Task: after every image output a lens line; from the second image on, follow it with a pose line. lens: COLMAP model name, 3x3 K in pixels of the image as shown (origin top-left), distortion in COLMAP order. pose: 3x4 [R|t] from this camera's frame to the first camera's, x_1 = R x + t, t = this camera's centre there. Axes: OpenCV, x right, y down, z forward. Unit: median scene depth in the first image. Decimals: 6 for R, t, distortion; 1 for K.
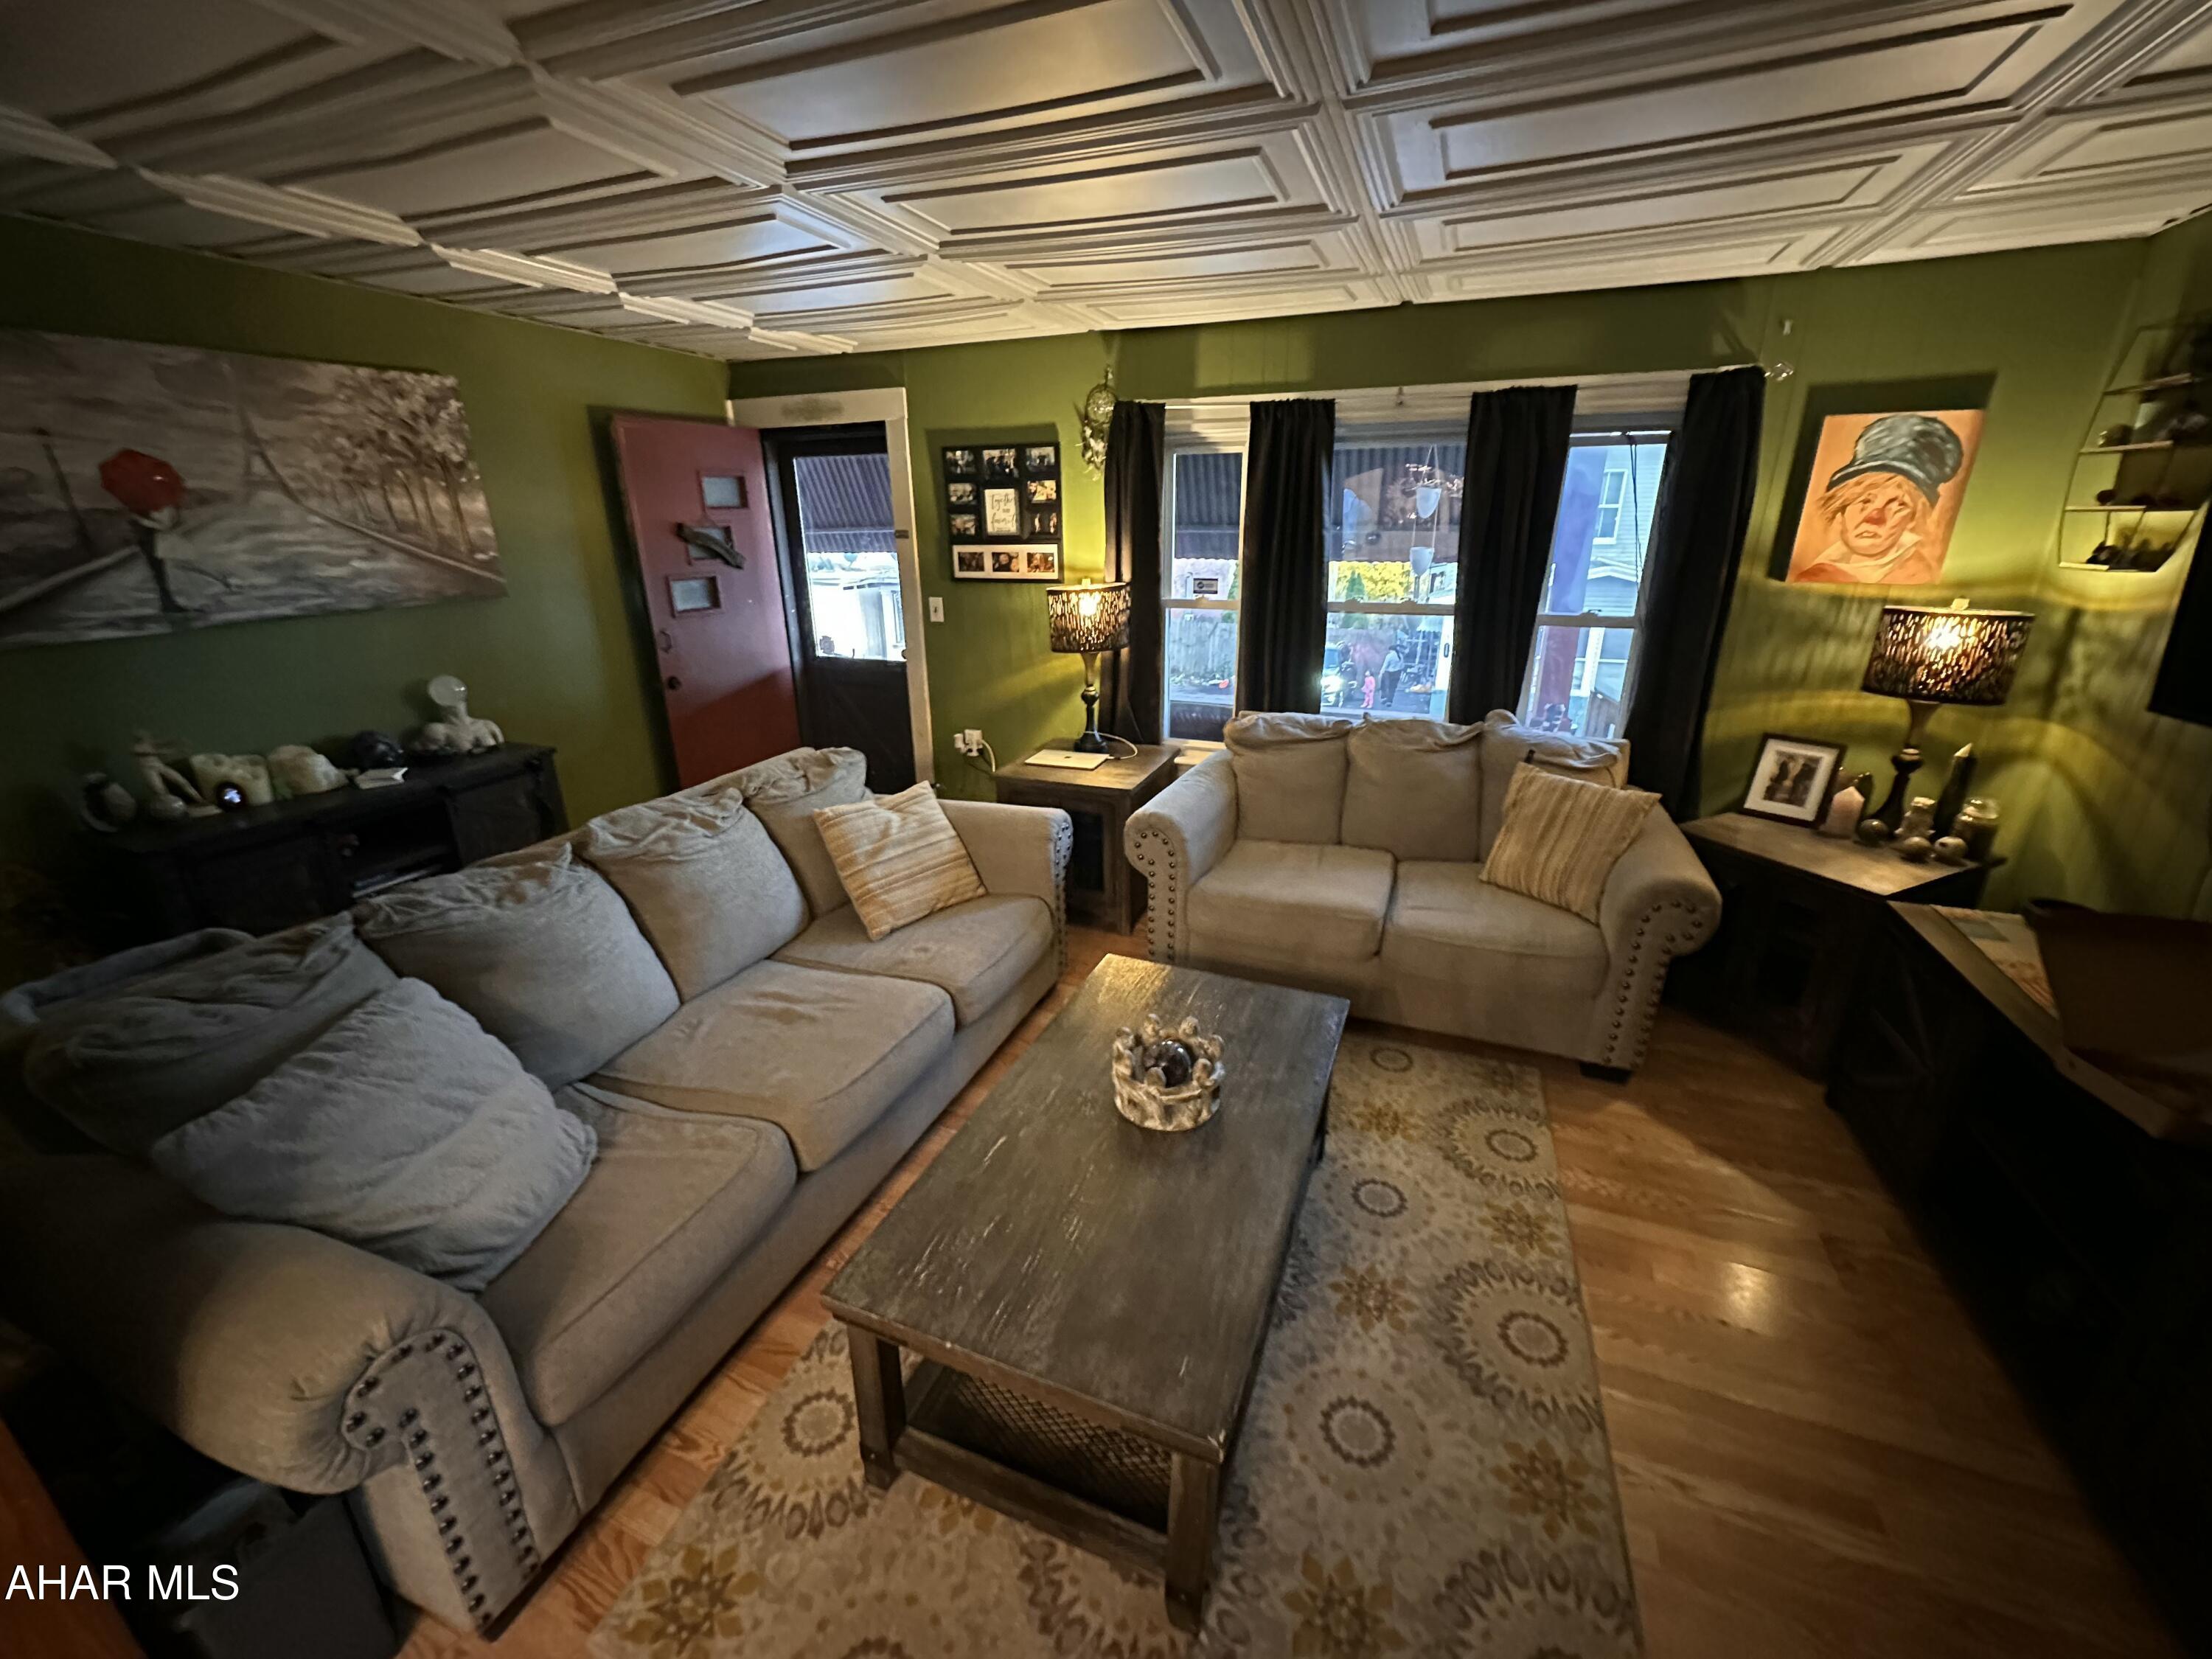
lens RADIAL K [[887.6, 0, 1097.1], [0, 887.6, 829.1], [0, 0, 1]] dist [-0.000277, 0.000032]
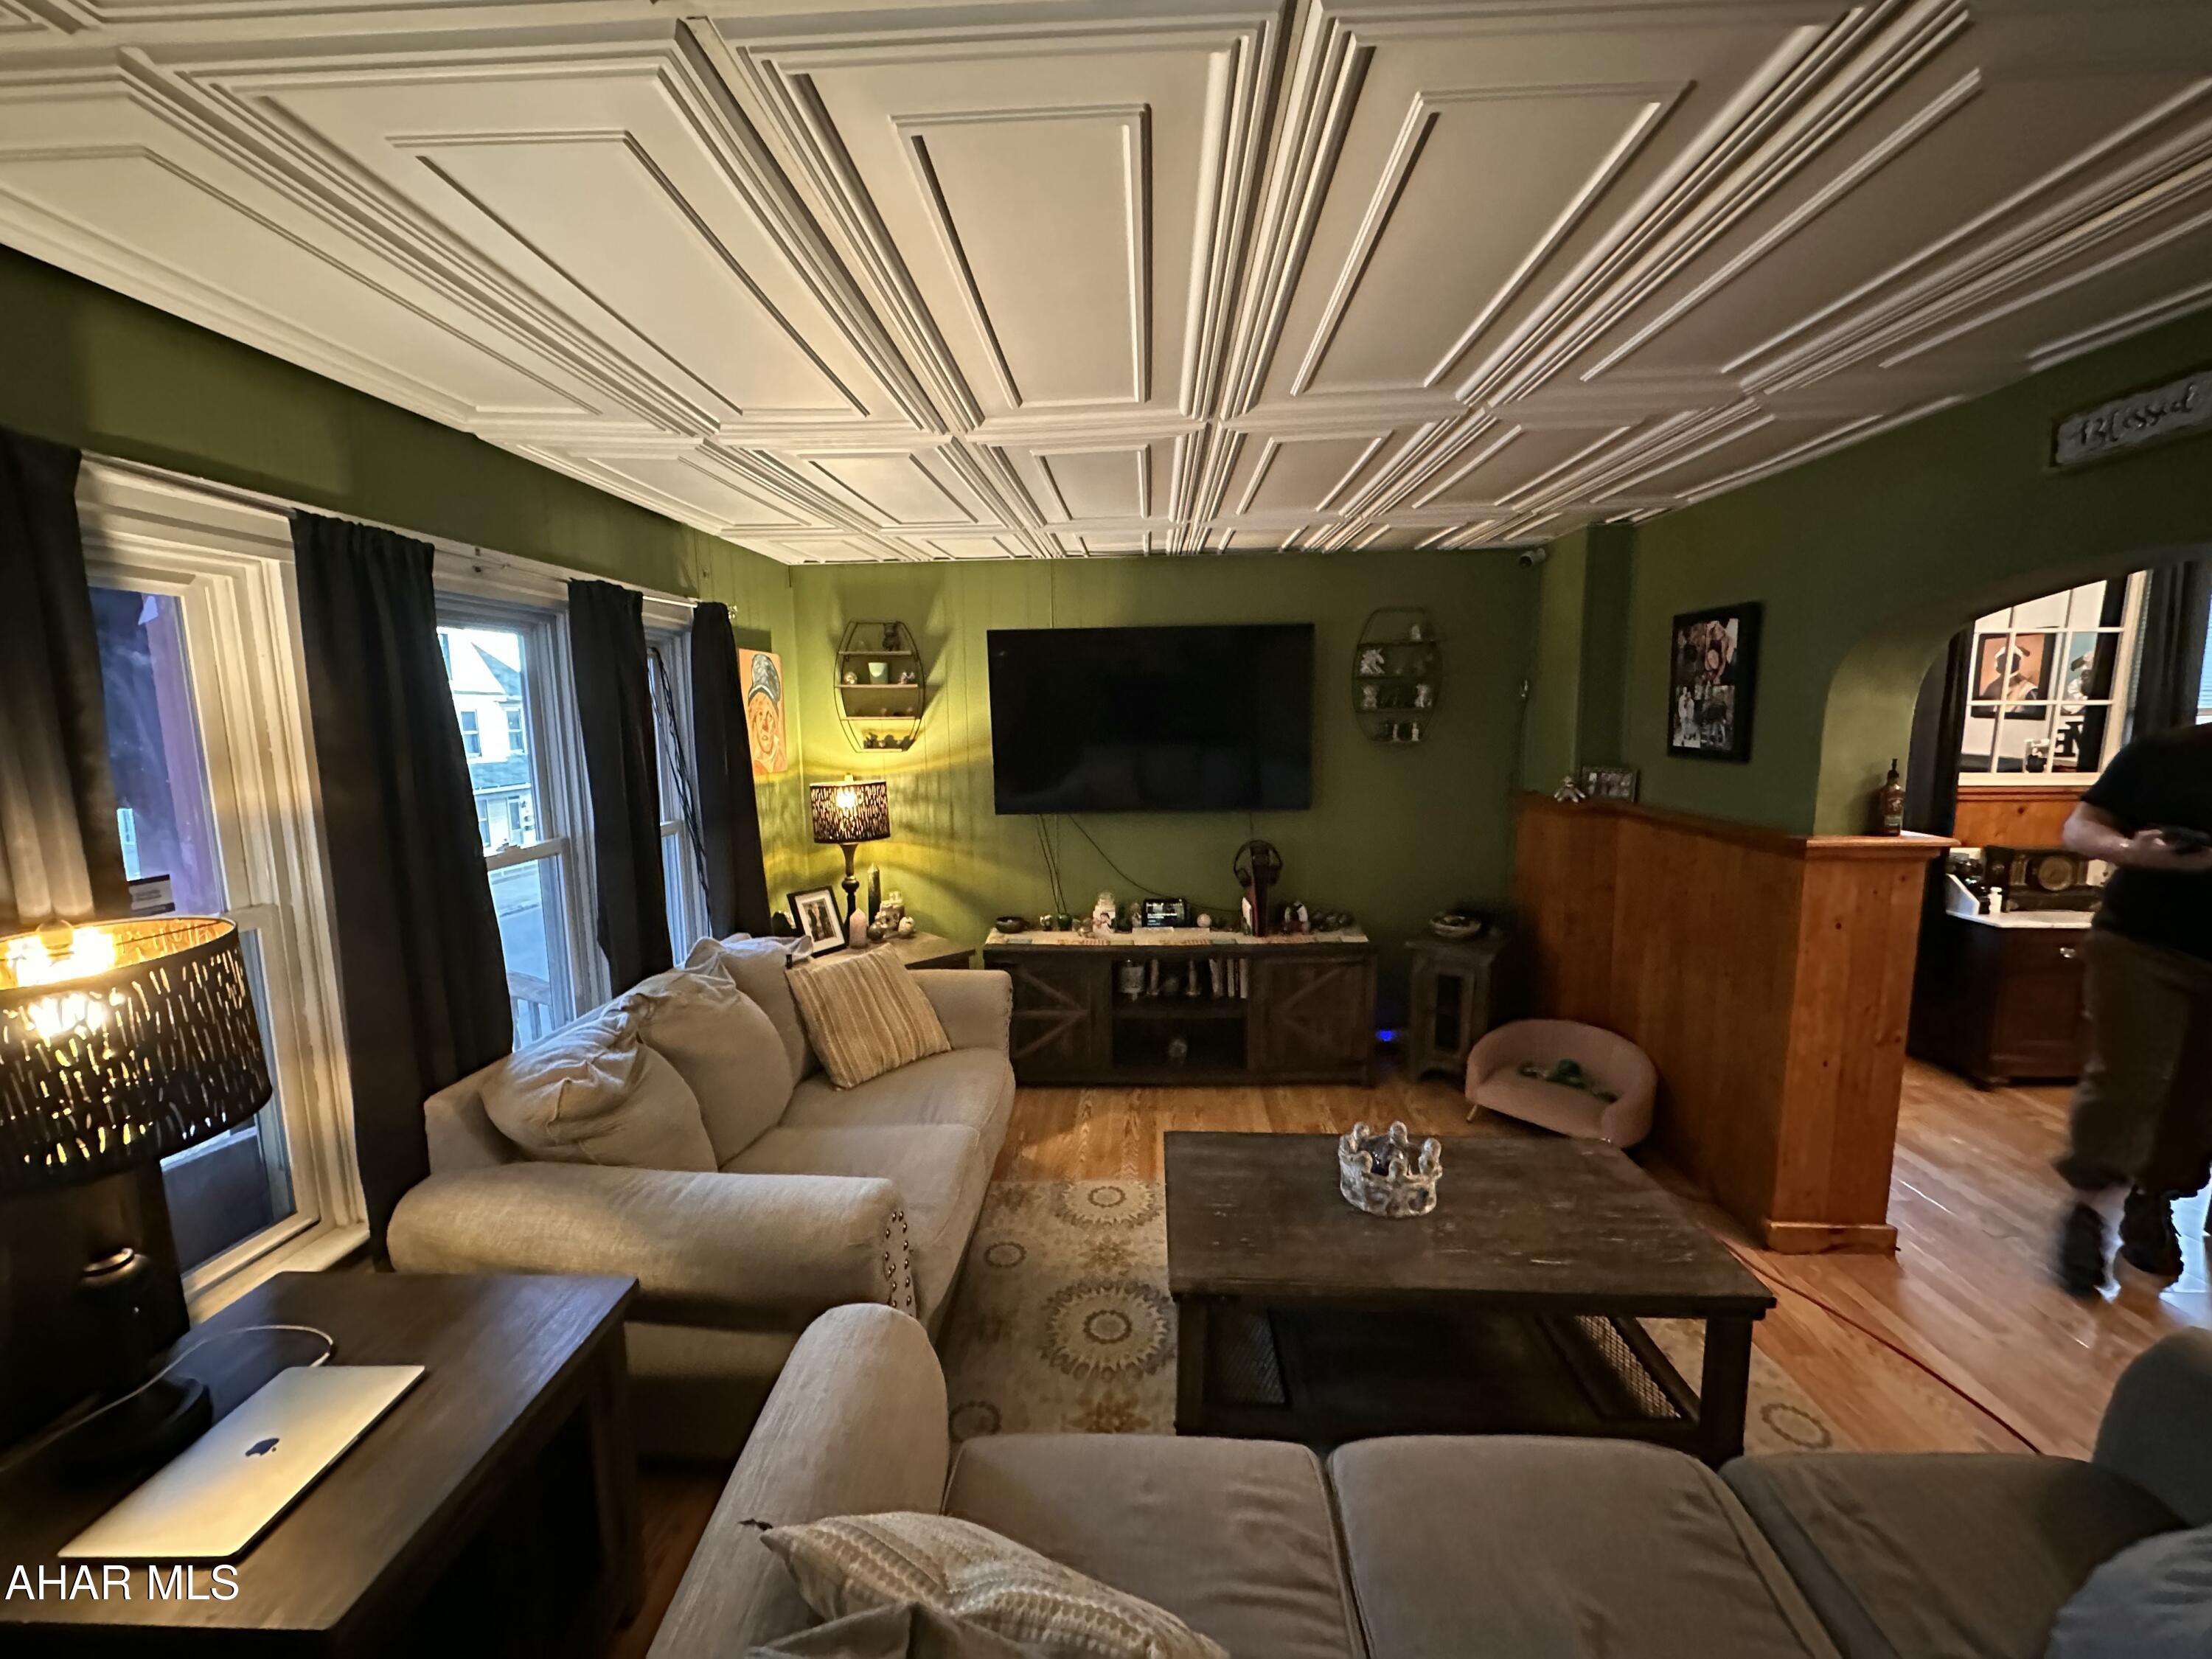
lens RADIAL K [[878.7, 0, 1105.0], [0, 878.7, 829.1], [0, 0, 1]] dist [-0.002485, 0.000657]
pose [[-0.330950, -0.109630, 0.937258, -0.557125], [0.330954, 0.916655, 0.224082, -0.347631], [-0.883709, 0.384349, -0.267085, 0.995773]]
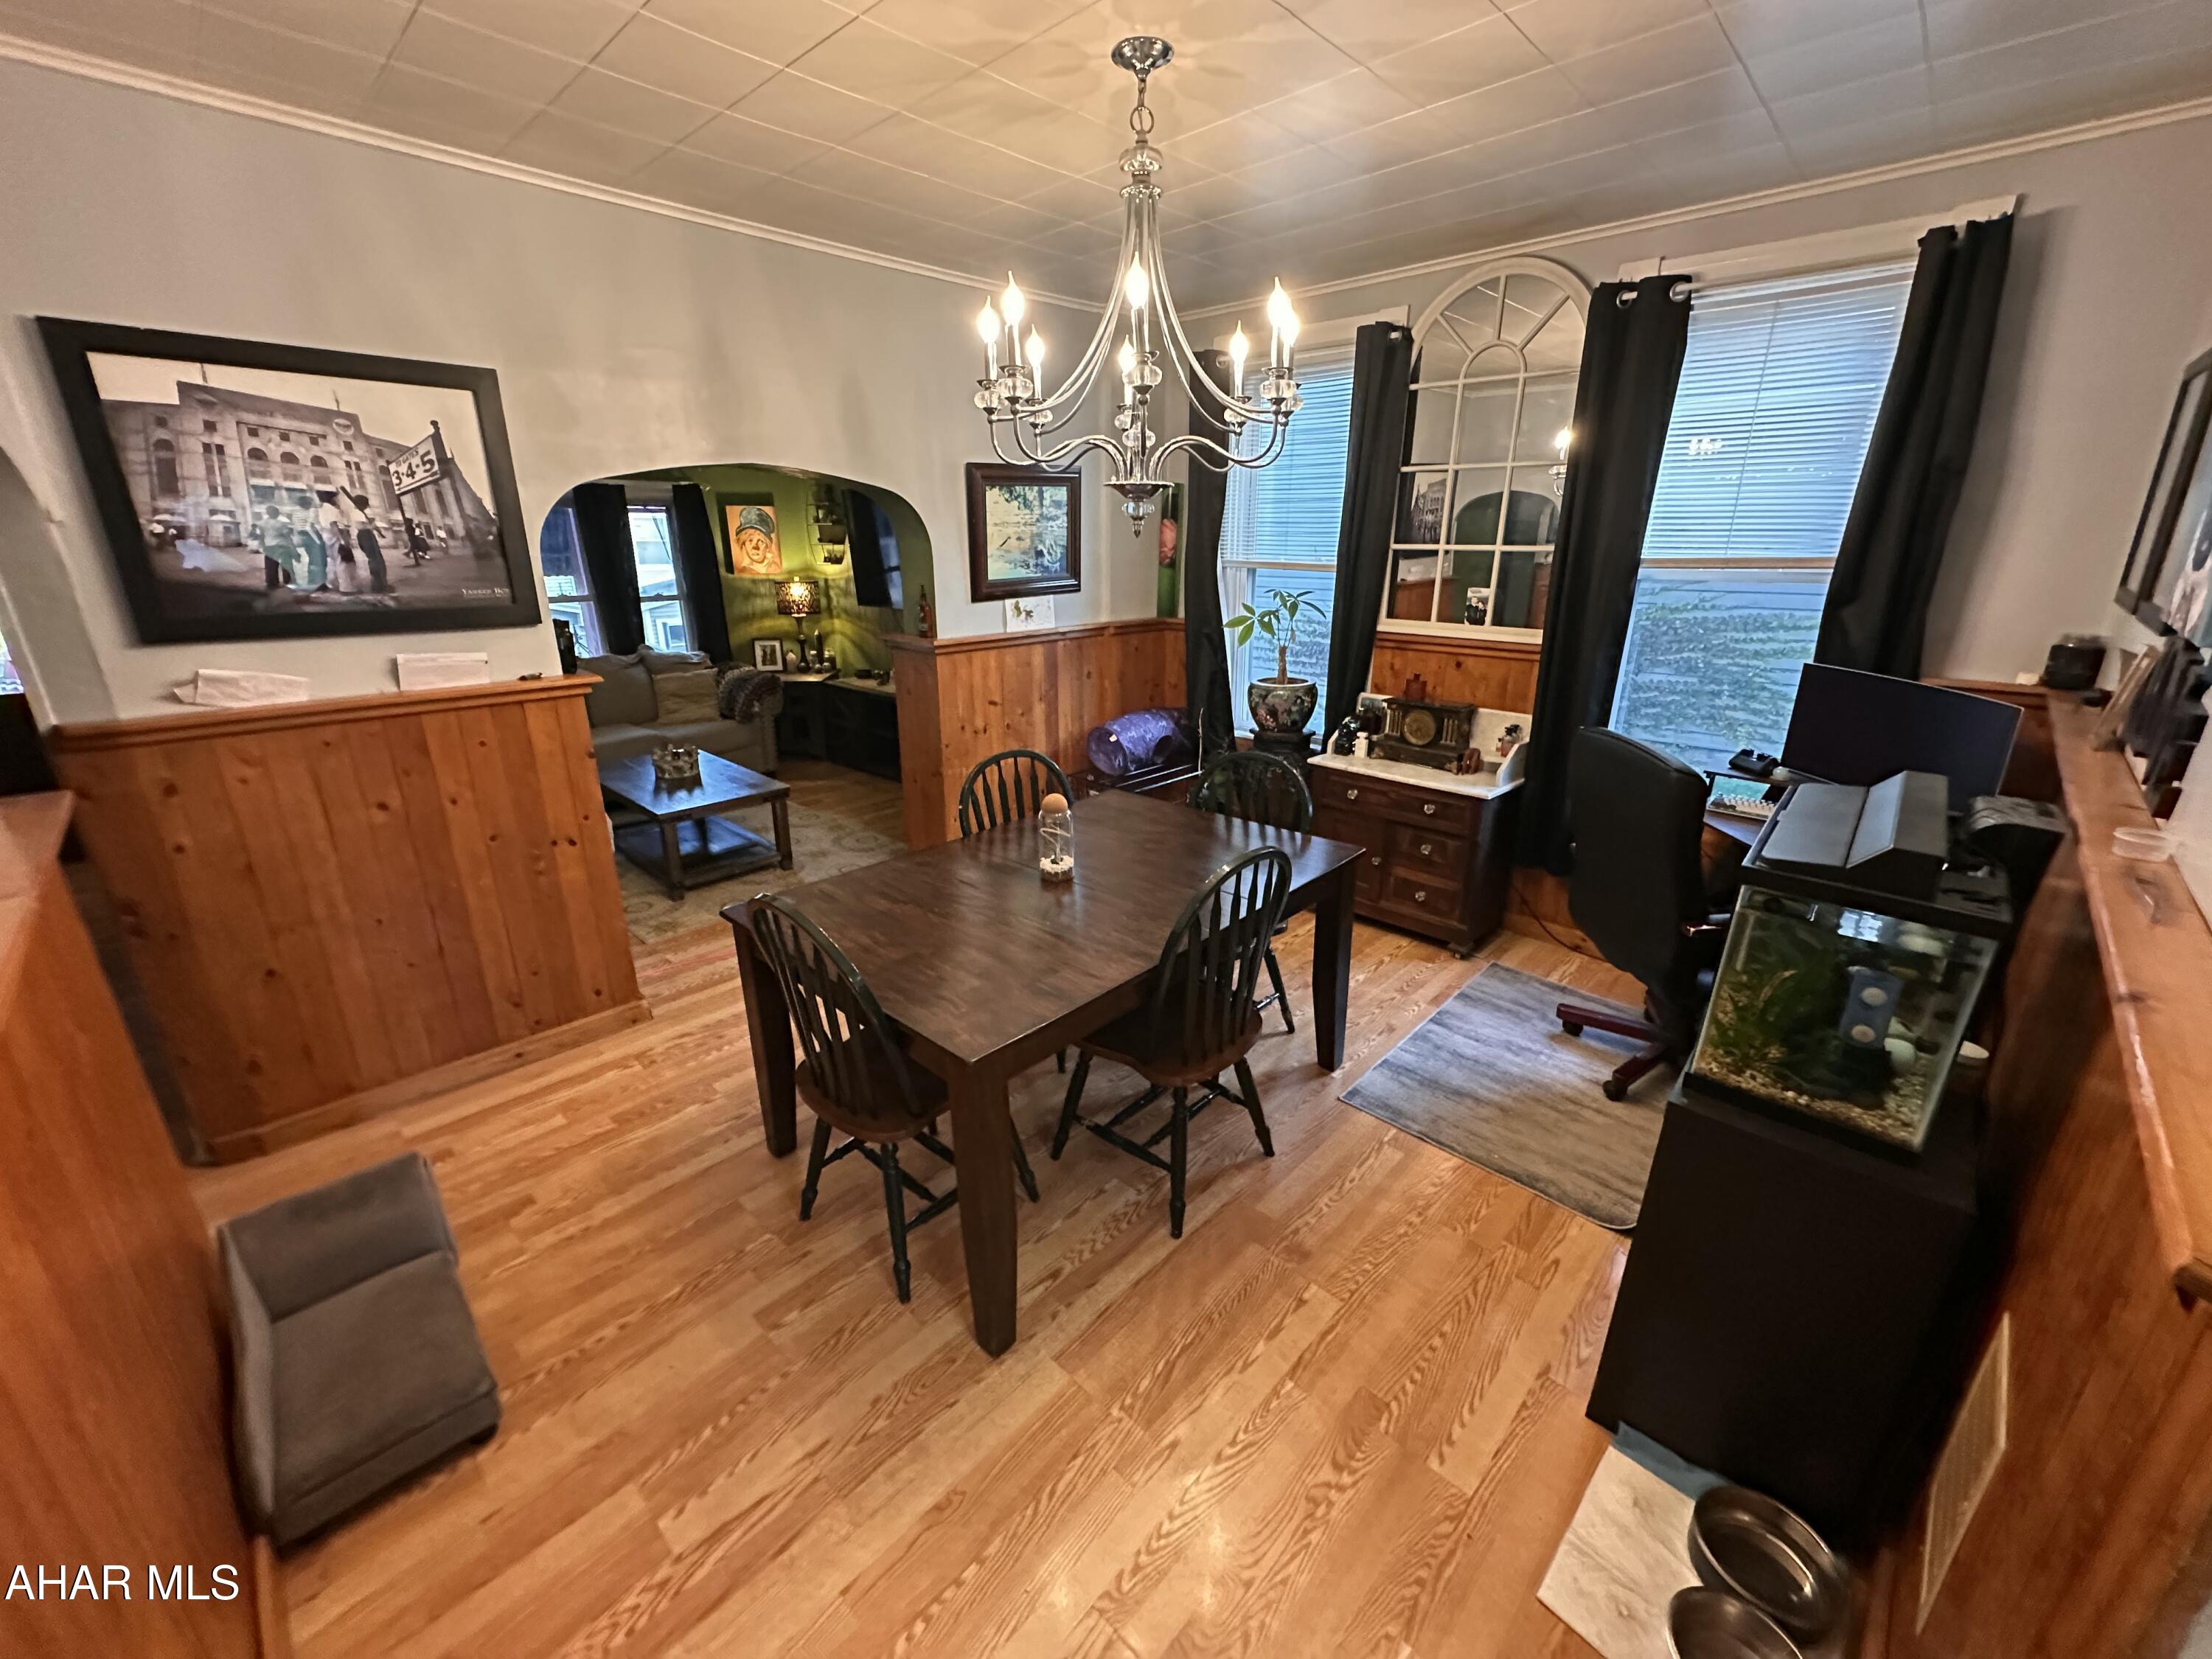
lens RADIAL K [[878.7, 0, 1105.0], [0, 878.7, 829.1], [0, 0, 1]] dist [-0.002485, 0.000657]
pose [[0.366969, -0.284681, 0.885602, -1.202728], [0.309238, 0.935211, 0.172488, 0.273189], [-0.877329, 0.210564, 0.431228, -0.773937]]
